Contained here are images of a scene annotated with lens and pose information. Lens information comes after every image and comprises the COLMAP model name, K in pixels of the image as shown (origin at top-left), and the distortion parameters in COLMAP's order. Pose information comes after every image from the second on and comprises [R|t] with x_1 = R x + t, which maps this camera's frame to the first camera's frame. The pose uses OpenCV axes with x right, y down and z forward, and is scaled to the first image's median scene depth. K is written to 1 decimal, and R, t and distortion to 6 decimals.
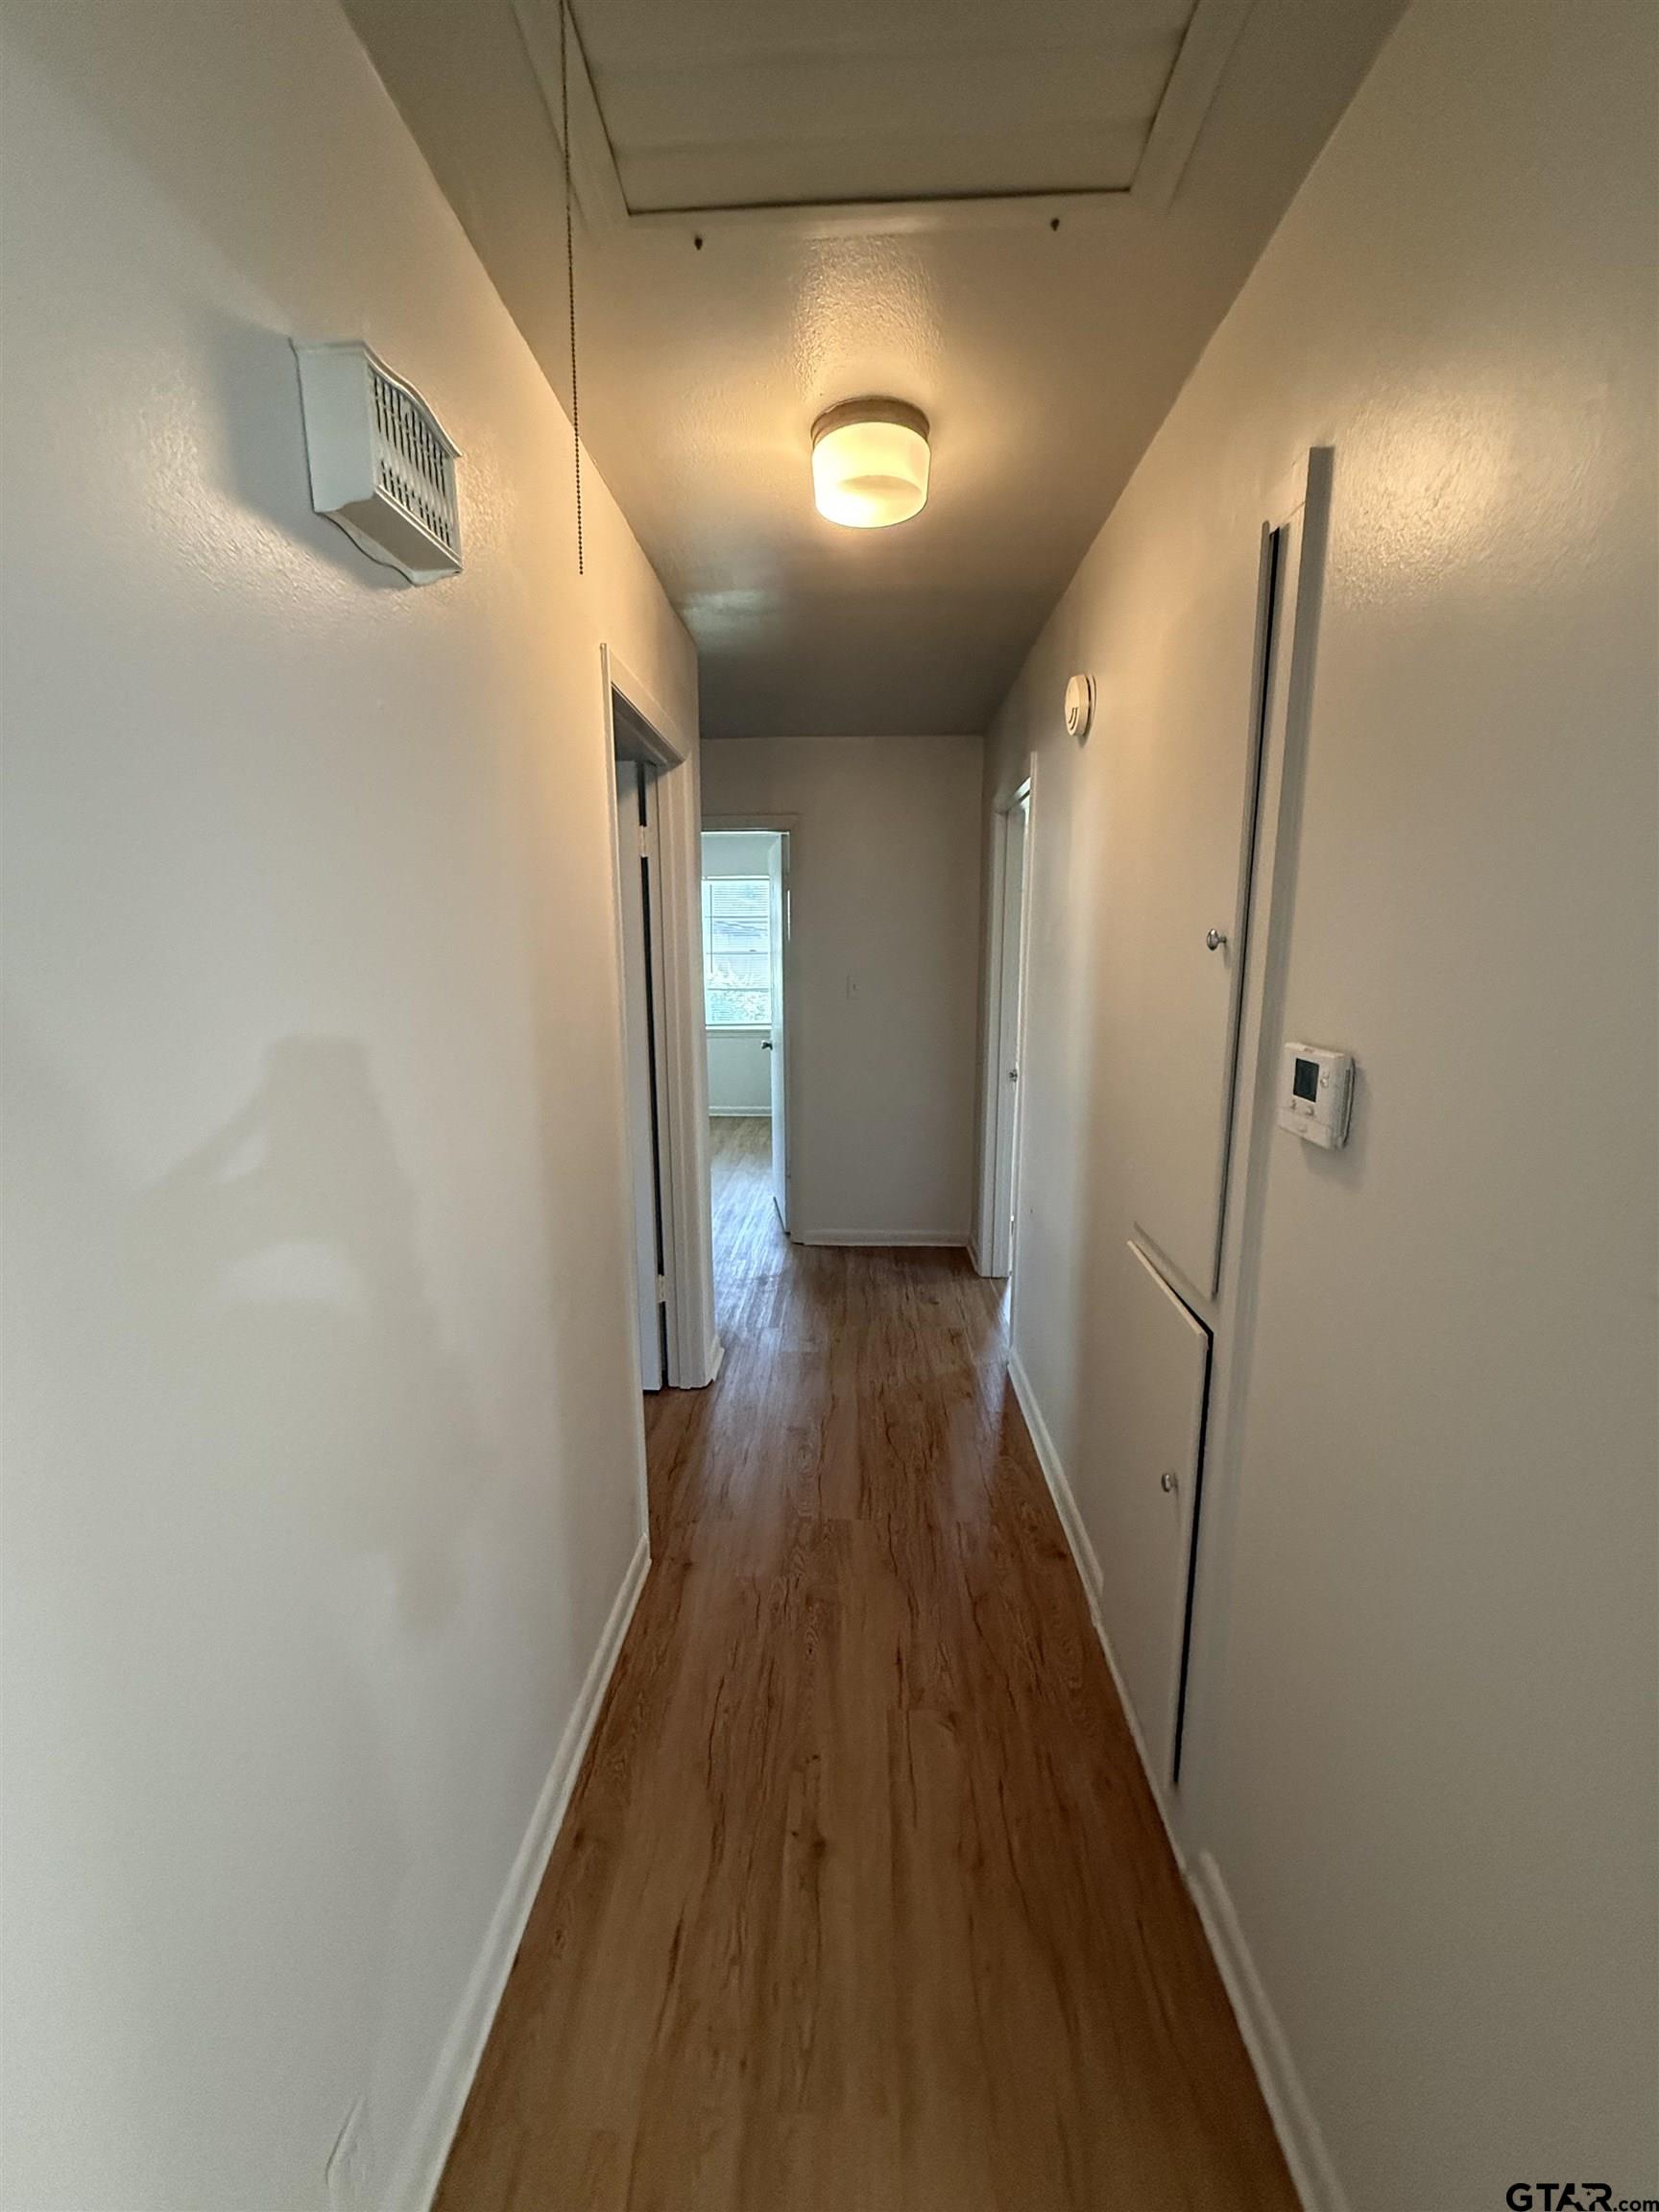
lens RADIAL K [[883.7, 0, 829.9], [0, 883.7, 1103.7], [0, 0, 1]] dist [0.001588, 0.000727]
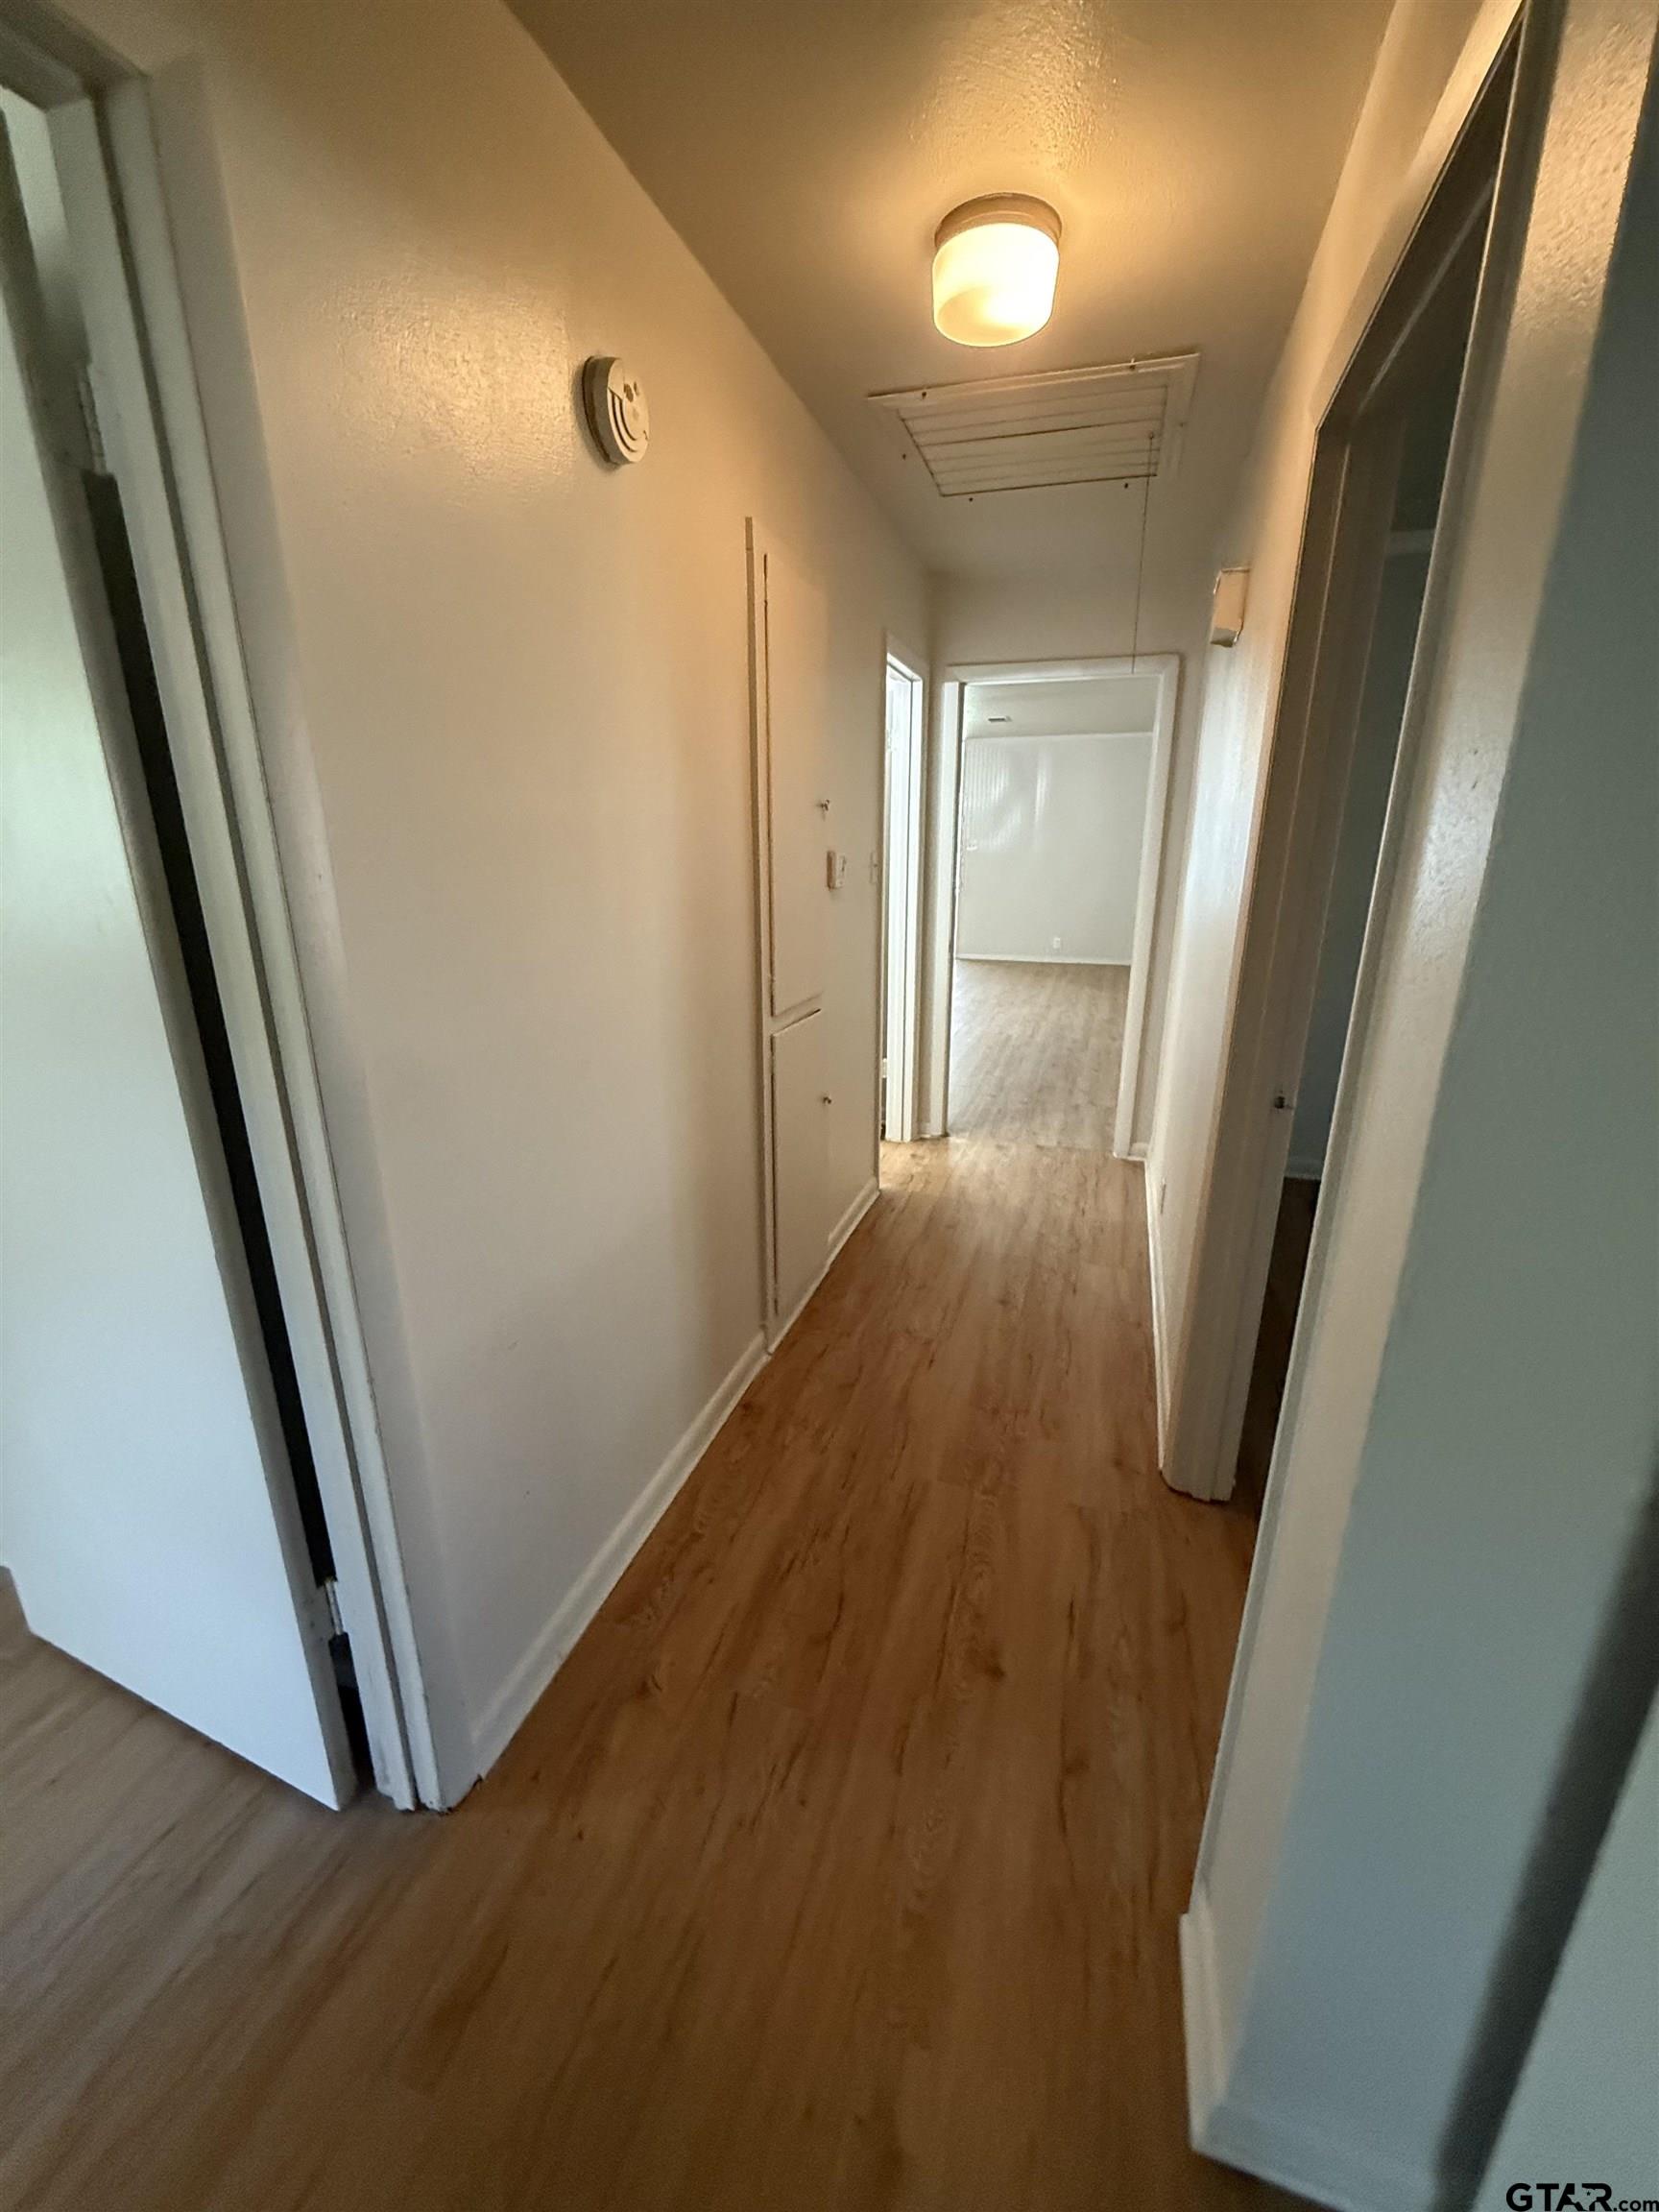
lens RADIAL K [[883.7, 0, 826.8], [0, 883.7, 1097.7], [0, 0, 1]] dist [0.001588, 0.000727]
pose [[-0.961649, -0.076970, 0.263263, -0.078363], [0.050684, 0.893424, 0.446347, -0.283873], [-0.269561, 0.442572, -0.855259, 1.737674]]
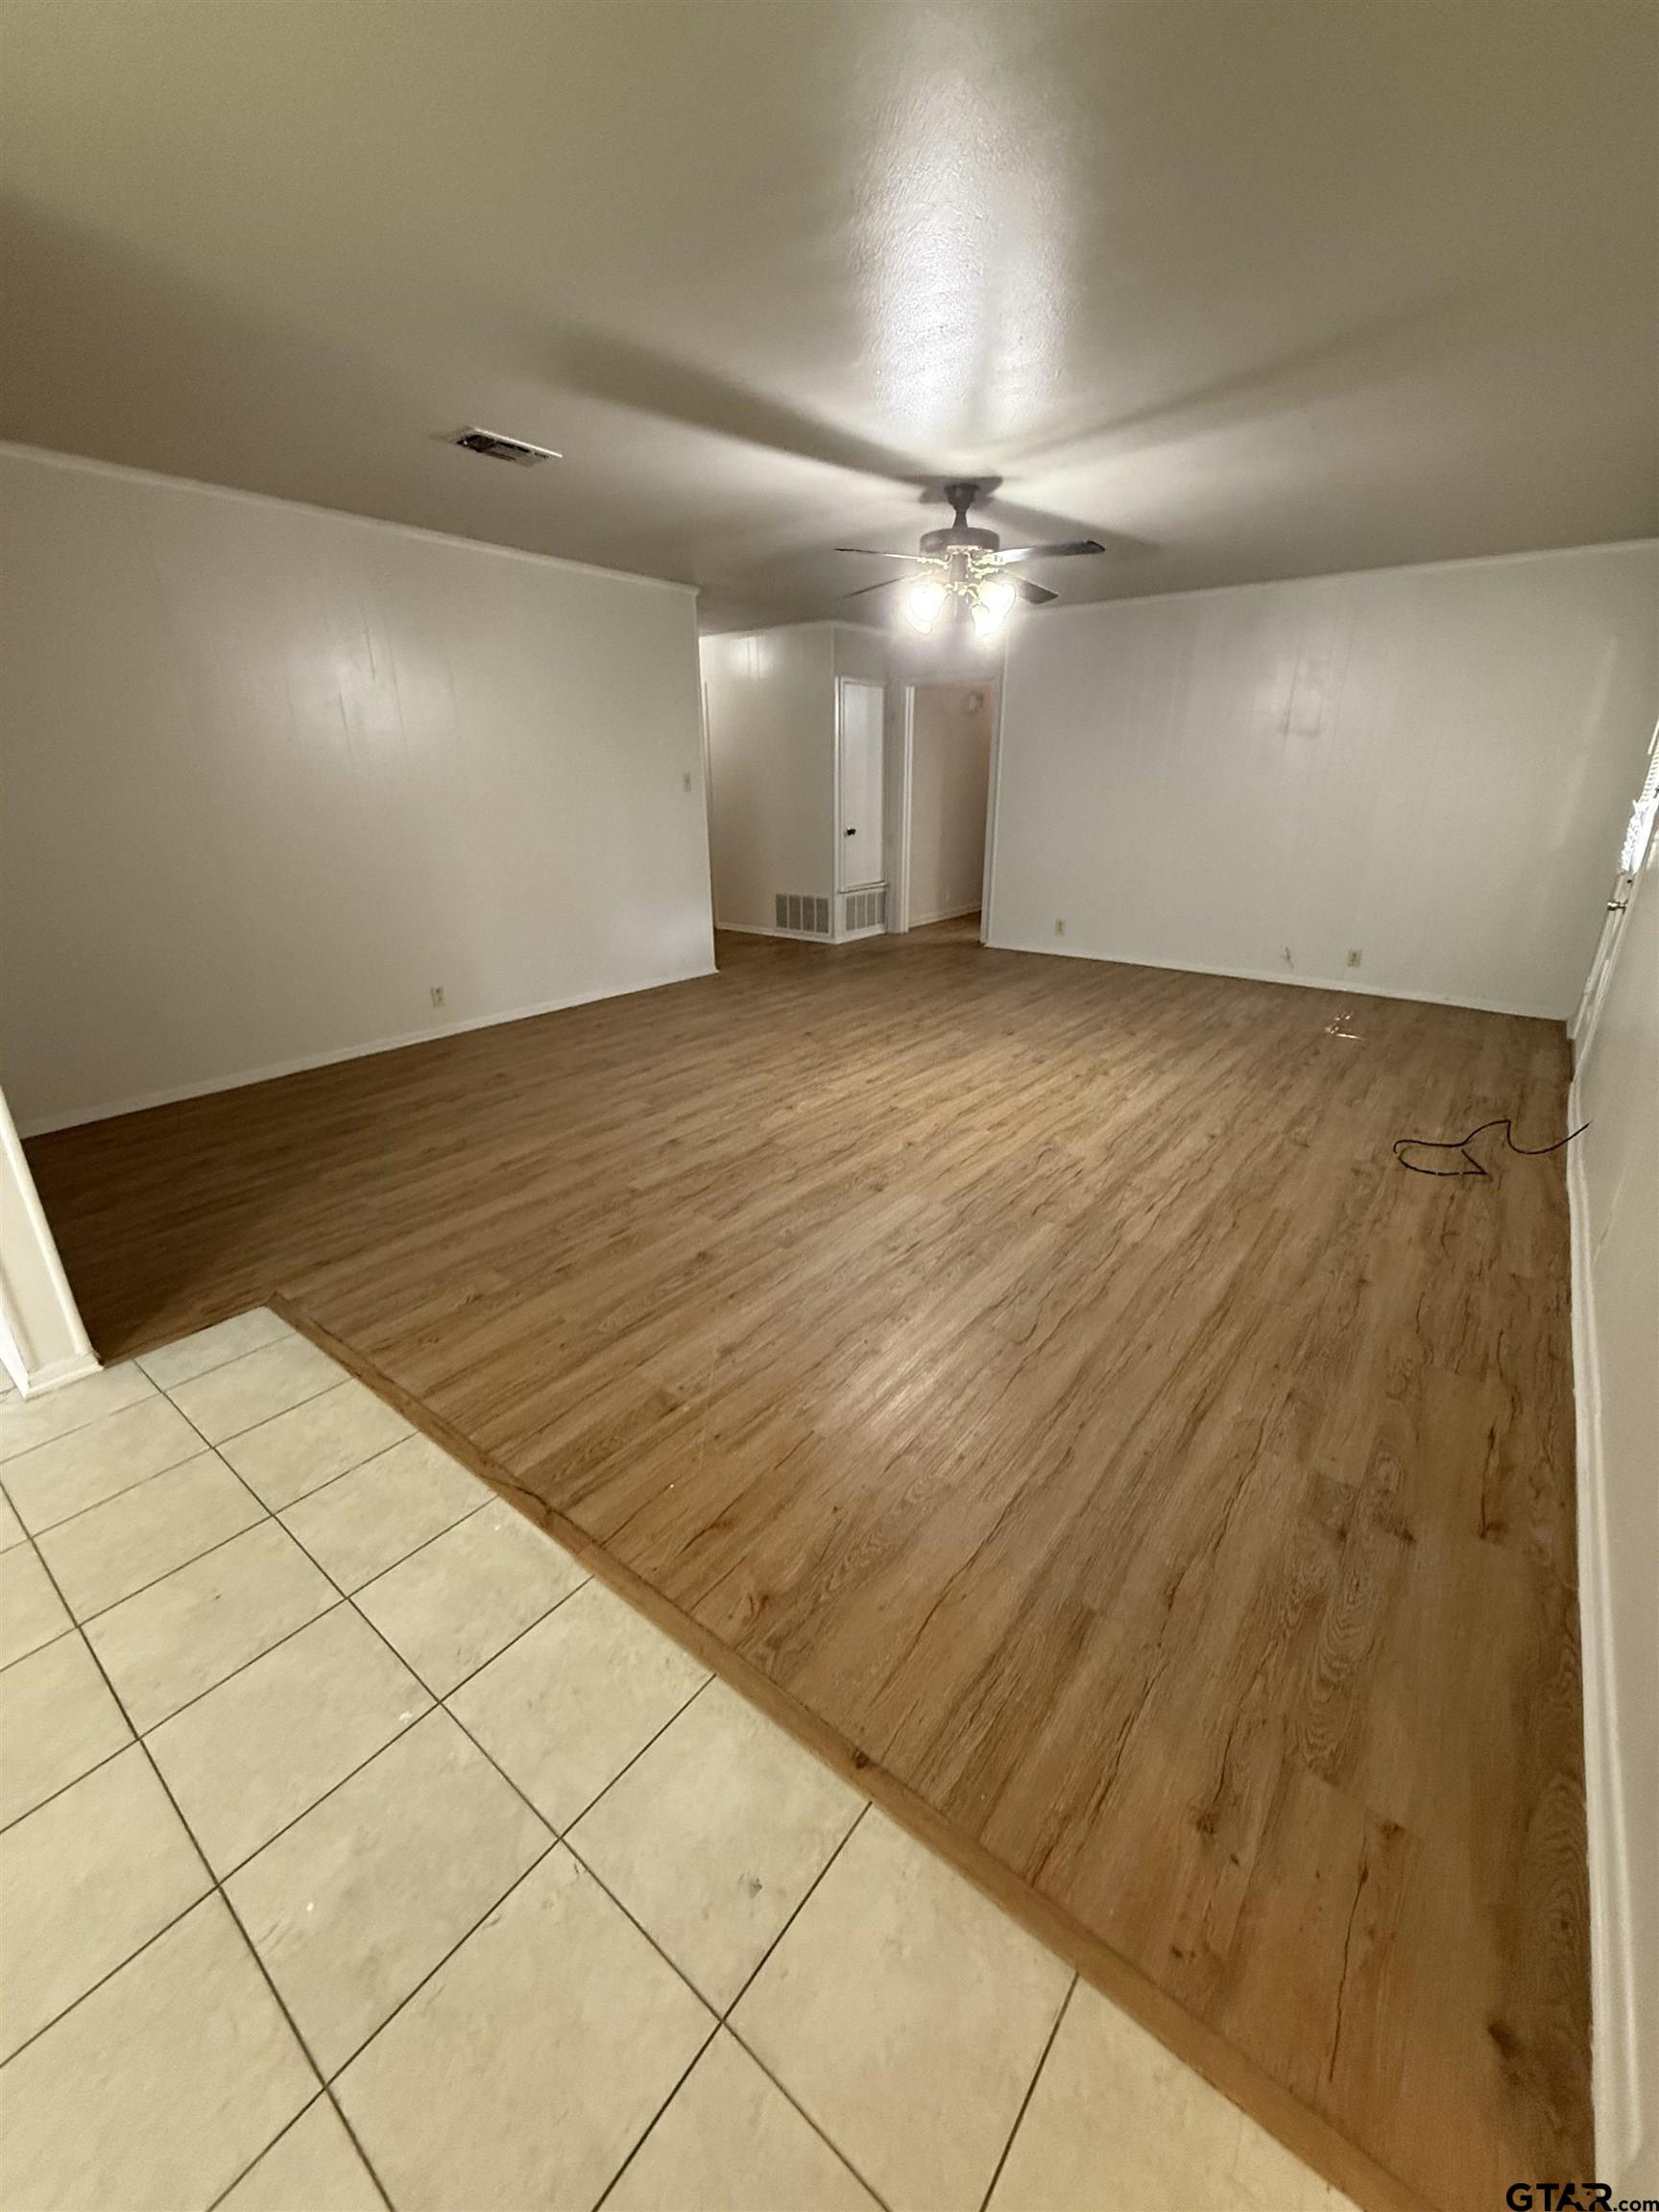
lens RADIAL K [[883.7, 0, 830.3], [0, 883.7, 1100.1], [0, 0, 1]] dist [0.001588, 0.000727]
pose [[0.812262, 0.200295, -0.547824, 1.749932], [-0.103369, 0.973757, 0.202759, 0.669329], [0.574060, -0.108065, 0.811651, -3.302991]]
